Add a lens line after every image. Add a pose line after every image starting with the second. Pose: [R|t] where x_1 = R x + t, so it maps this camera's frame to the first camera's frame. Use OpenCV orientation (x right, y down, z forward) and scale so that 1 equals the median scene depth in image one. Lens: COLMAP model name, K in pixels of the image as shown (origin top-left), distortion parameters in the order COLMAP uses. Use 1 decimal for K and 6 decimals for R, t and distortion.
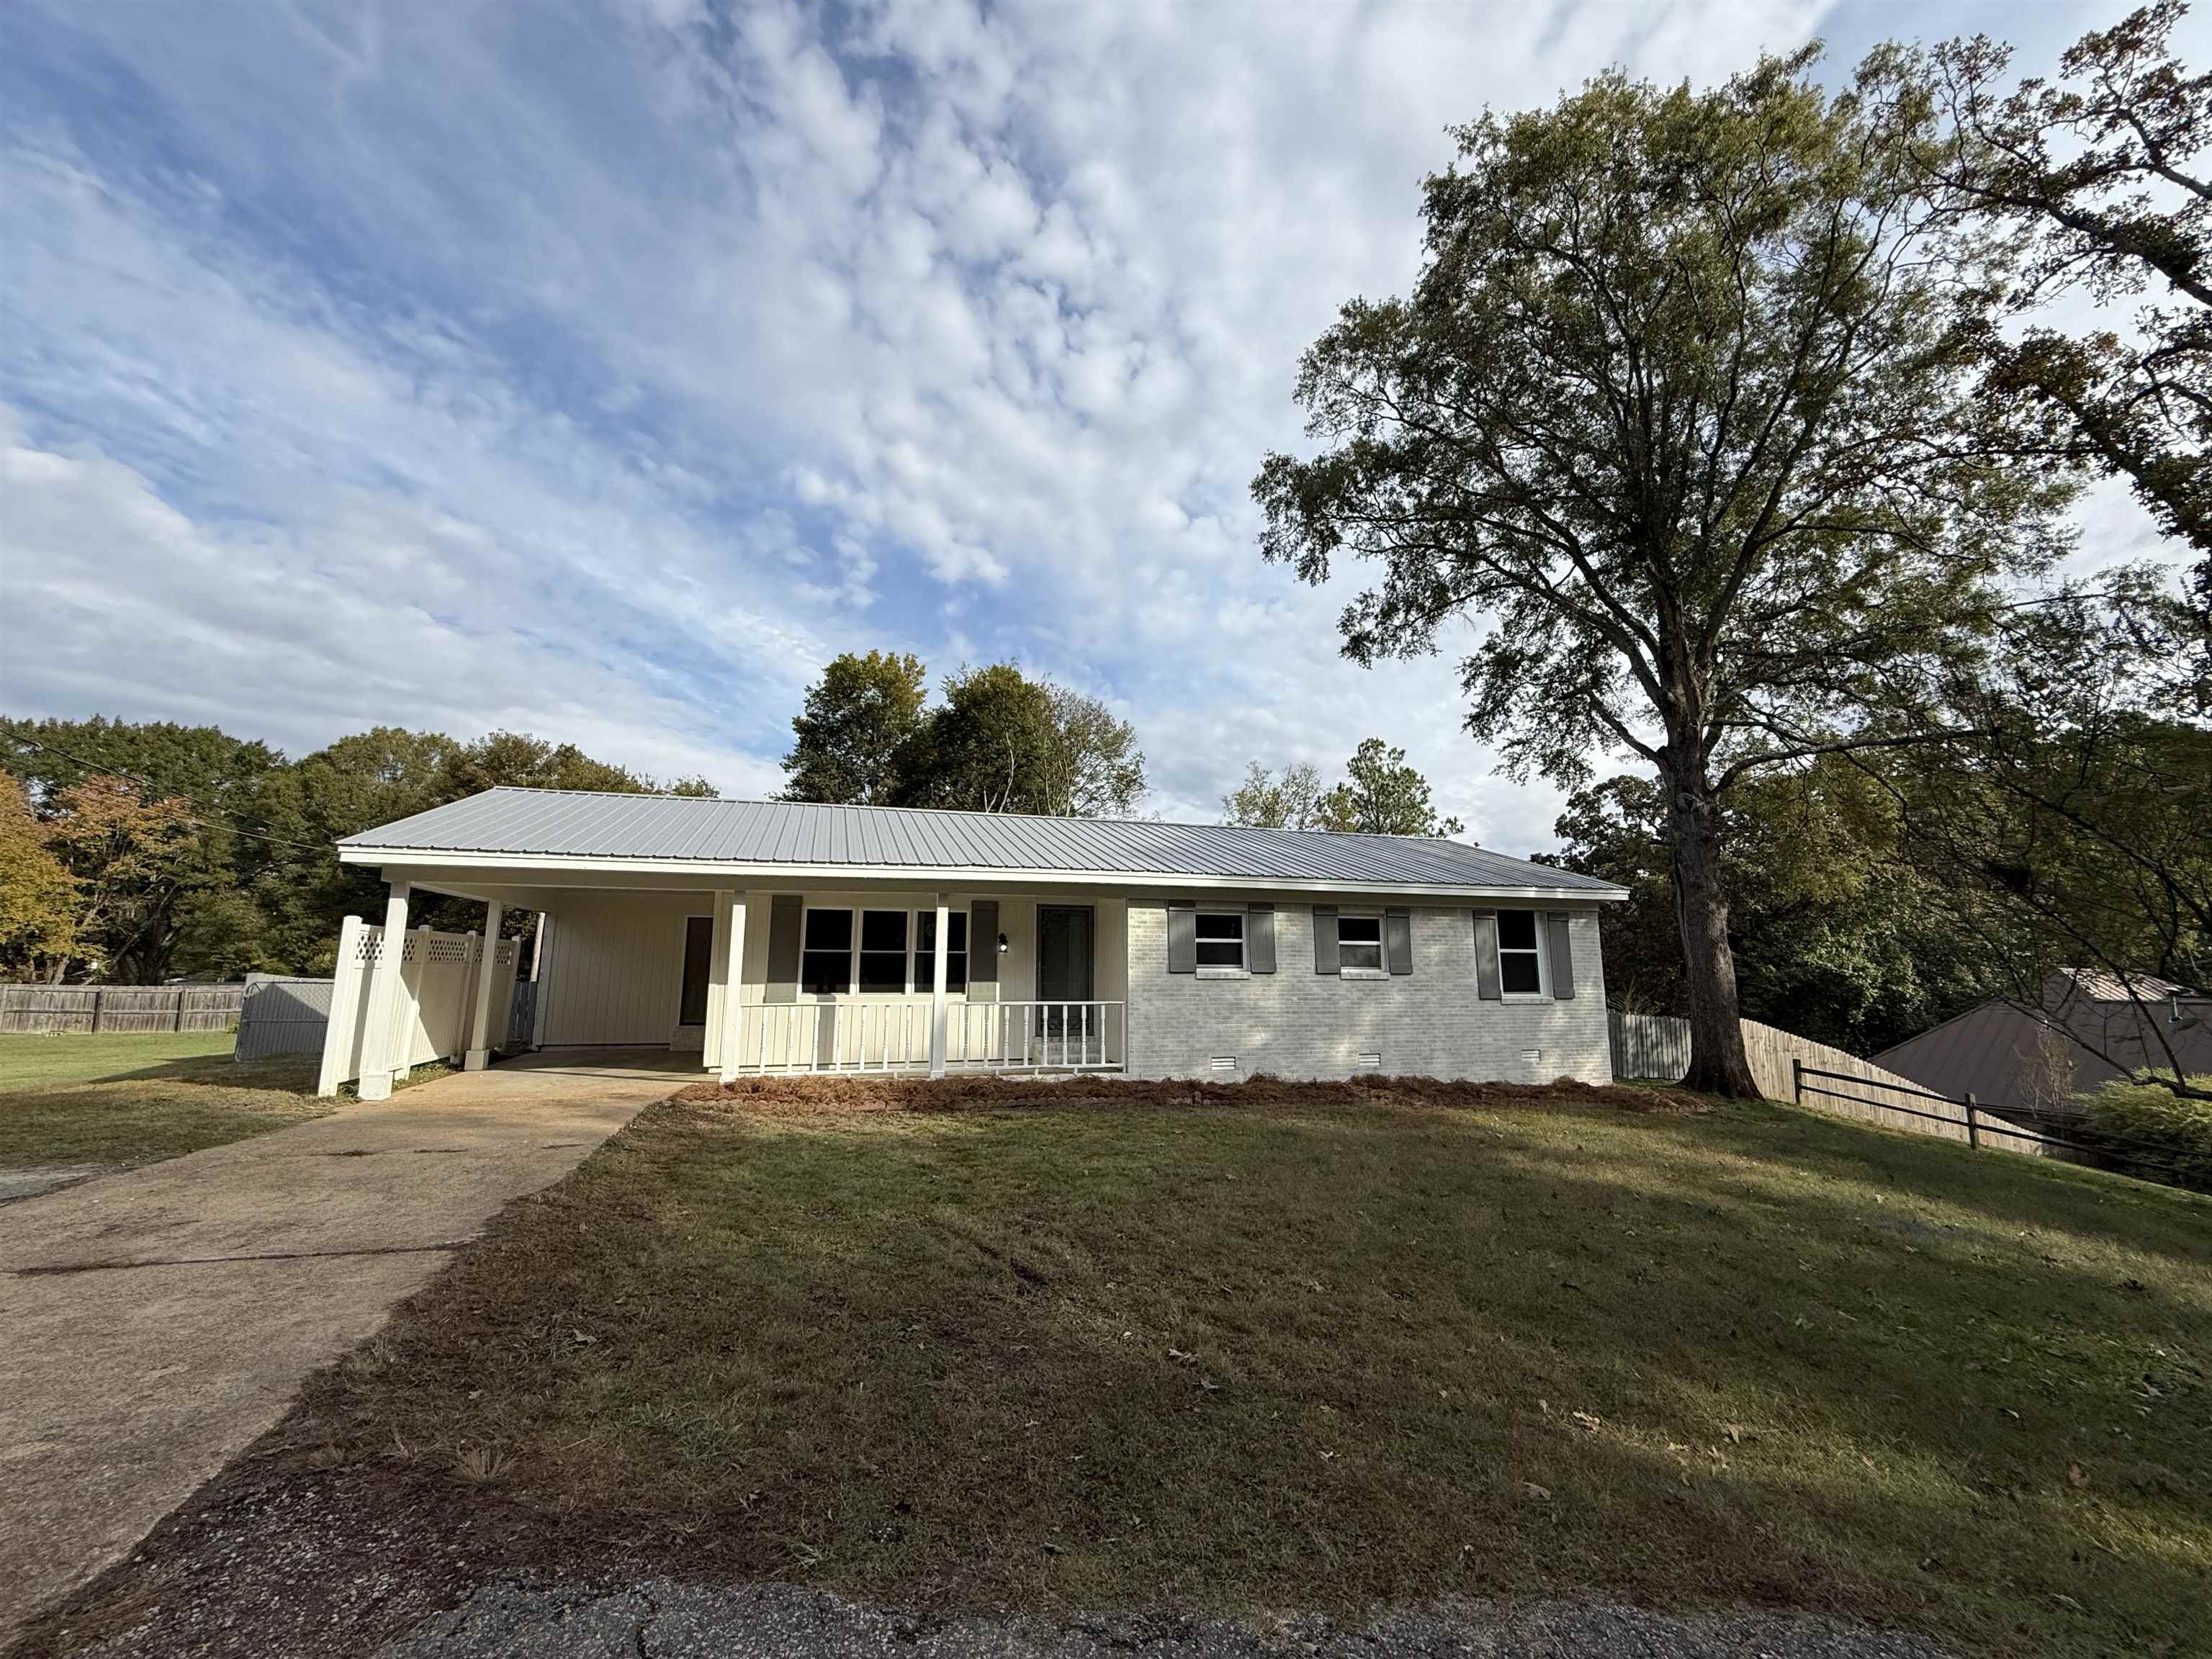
lens RADIAL K [[880.3, 0, 1105.4], [0, 880.3, 825.9], [0, 0, 1]] dist [-0.000067, -0.000019]
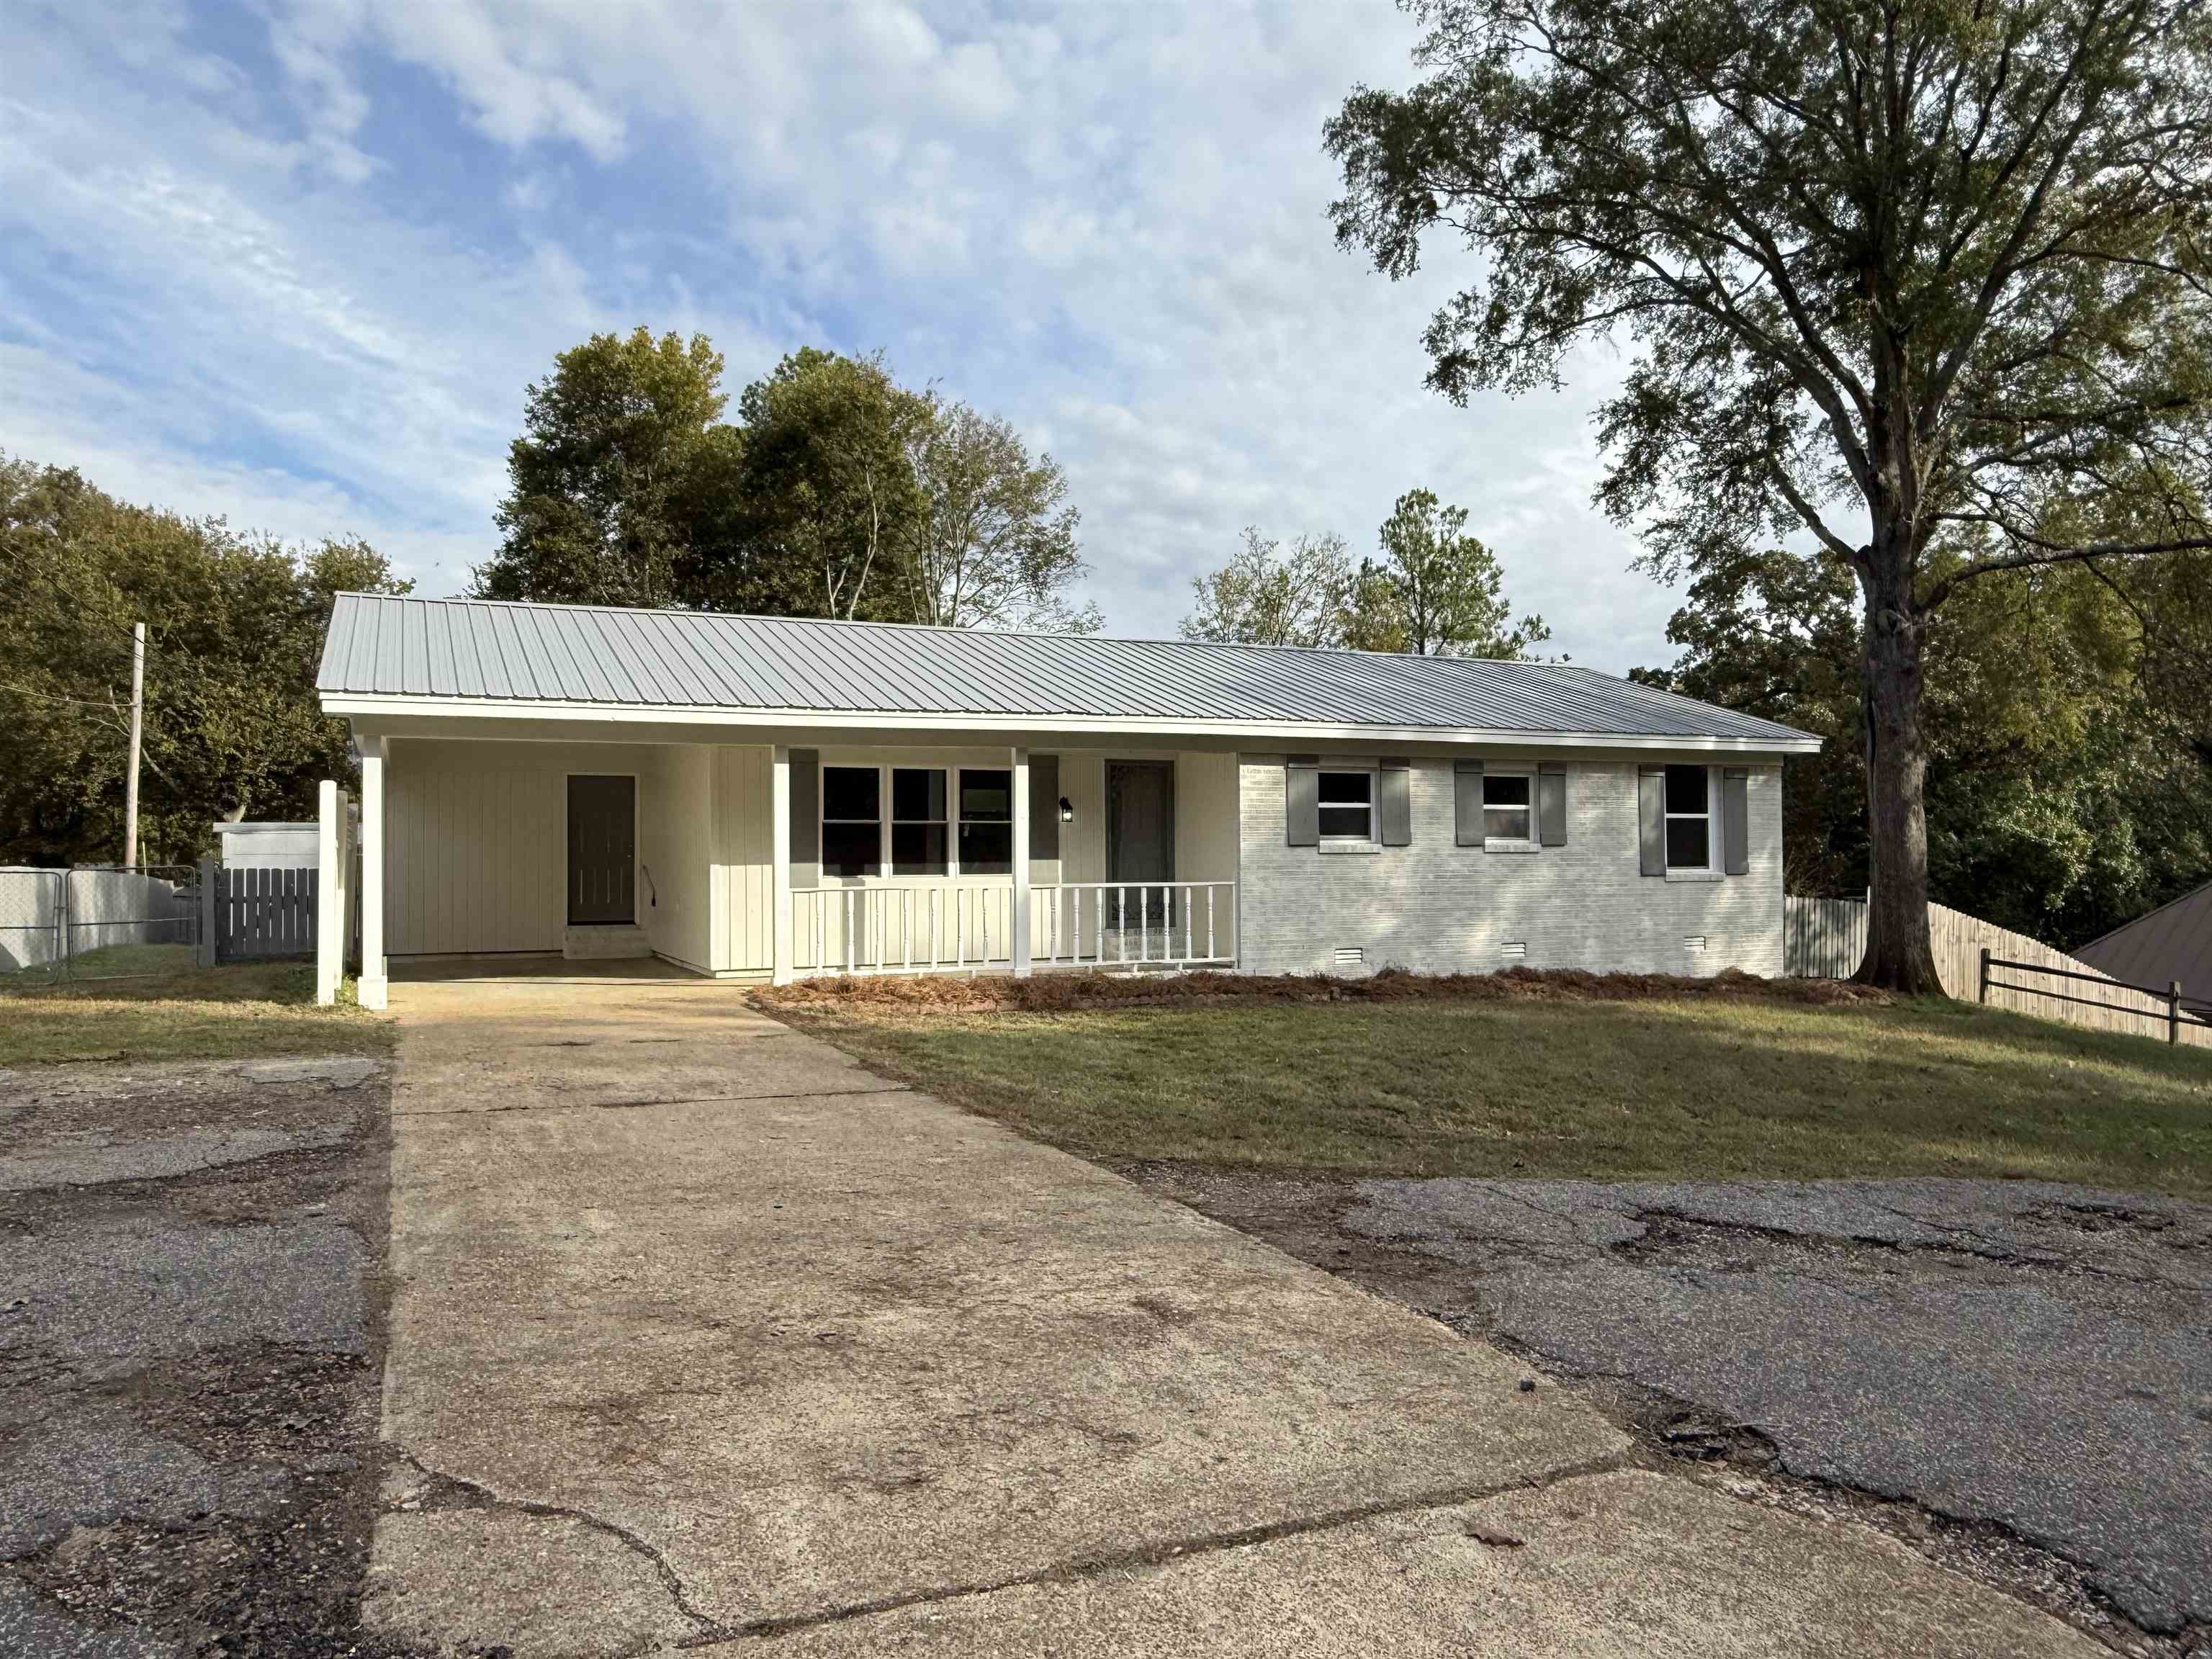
lens RADIAL K [[1483.1, 0, 1105.8], [0, 1483.1, 830.1], [0, 0, 1]] dist [0.002590, -0.002770]
pose [[0.991481, -0.007064, 0.130056, -0.187690], [-0.012461, 0.988803, 0.148705, -0.031749], [-0.129650, -0.149059, 0.980292, -0.207442]]
